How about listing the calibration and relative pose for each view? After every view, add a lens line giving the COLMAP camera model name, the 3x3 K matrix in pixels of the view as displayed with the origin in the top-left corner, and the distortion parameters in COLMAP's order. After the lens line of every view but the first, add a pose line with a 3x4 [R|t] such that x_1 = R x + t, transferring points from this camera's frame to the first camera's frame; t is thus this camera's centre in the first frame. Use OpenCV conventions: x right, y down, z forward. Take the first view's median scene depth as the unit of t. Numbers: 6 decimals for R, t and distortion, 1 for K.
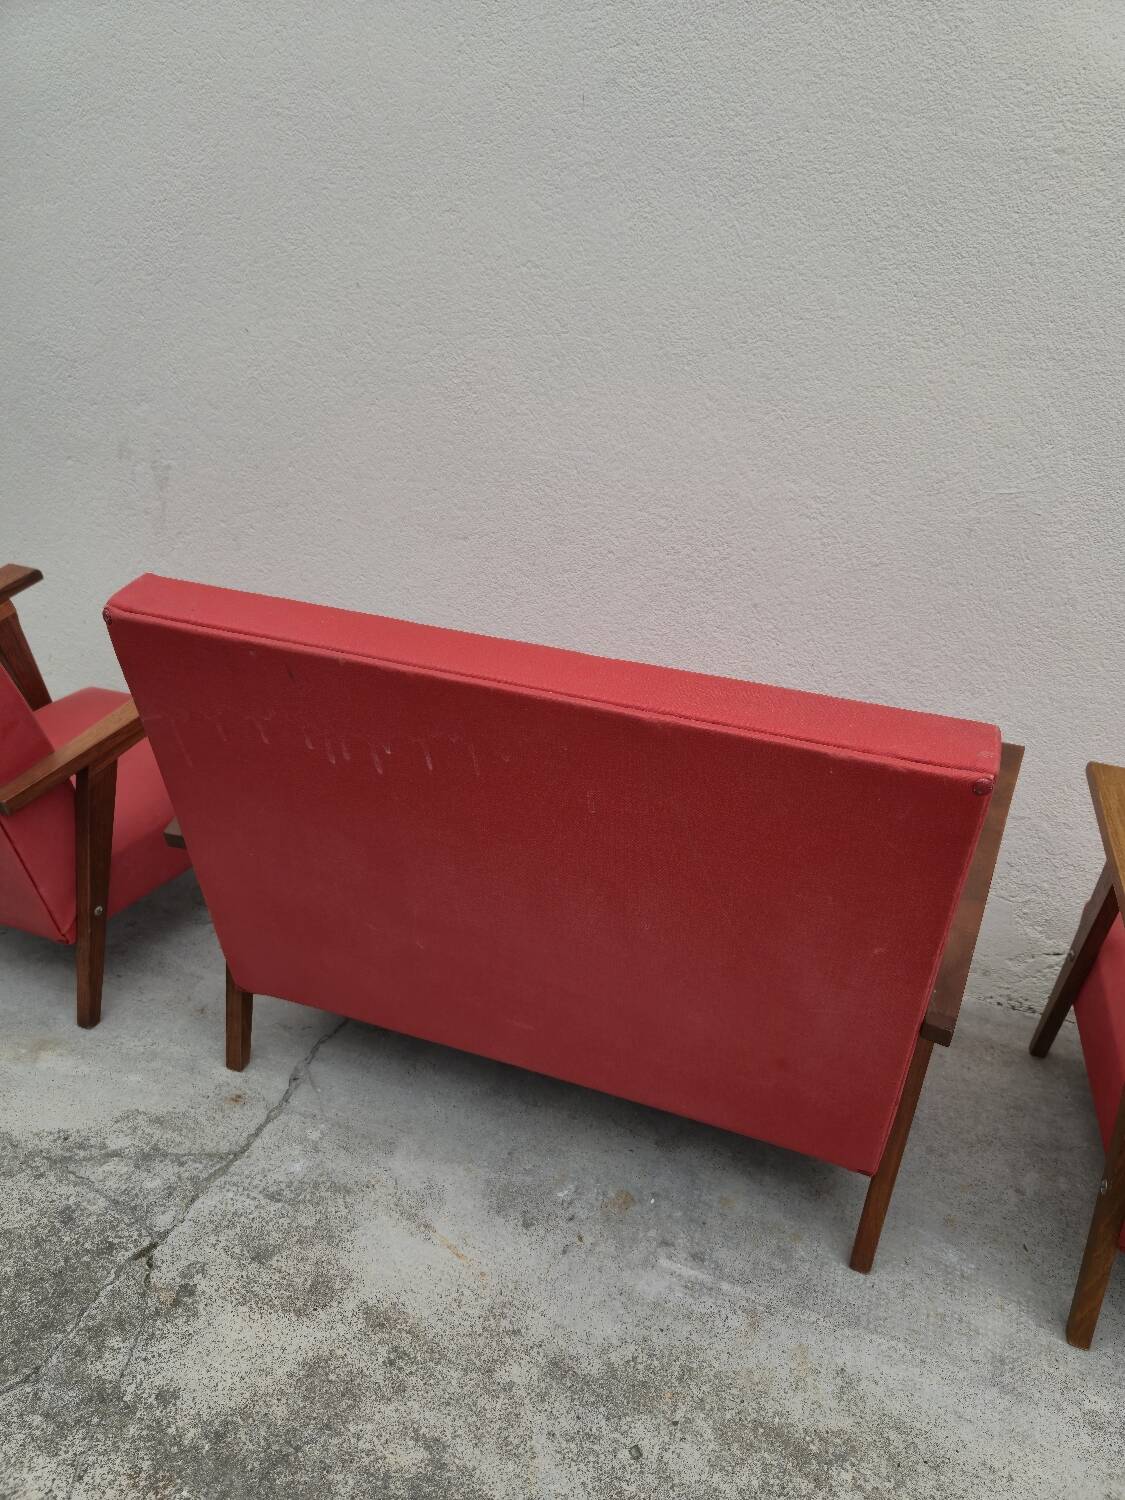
lens RADIAL K [[1015.5, 0, 565.1], [0, 1015.5, 742.3], [0, 0, 1]] dist [0.063885, -0.052334]
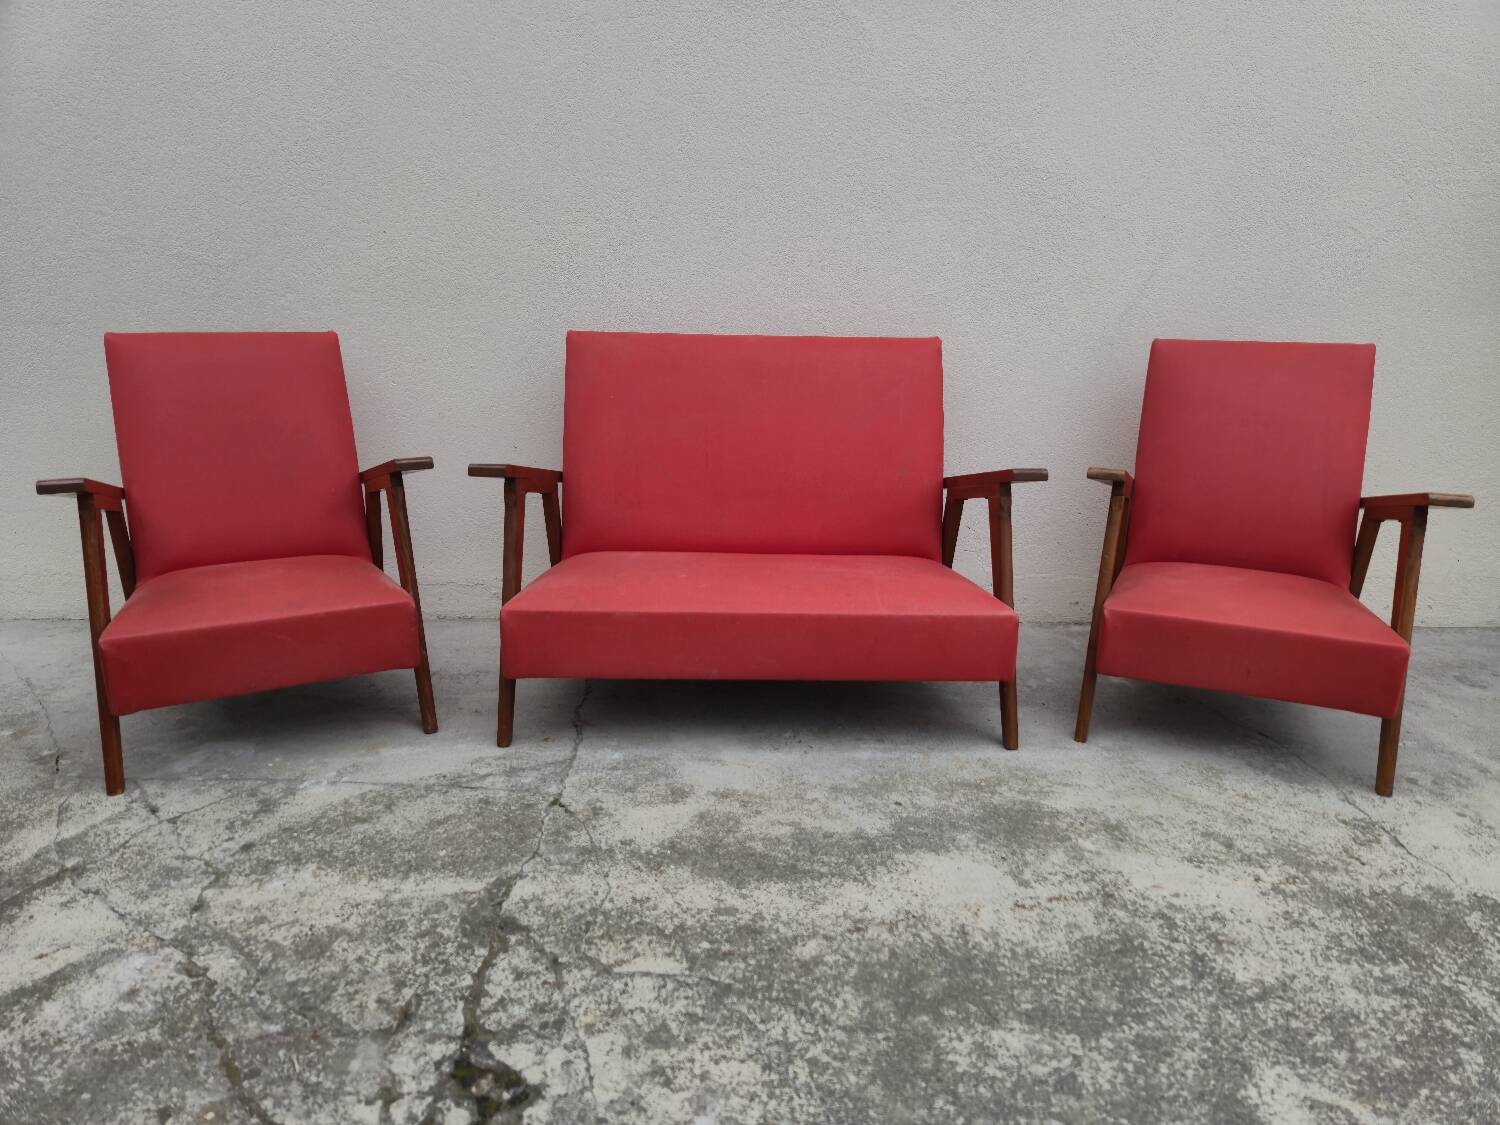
lens RADIAL K [[999.7, 0, 746.9], [0, 999.7, 568.9], [0, 0, 1]] dist [0.075457, -0.059618]
pose [[0.930760, -0.152092, 0.332496, -0.546400], [0.187413, 0.979284, -0.076677, 0.309929], [-0.313946, 0.133682, 0.939982, -0.459821]]
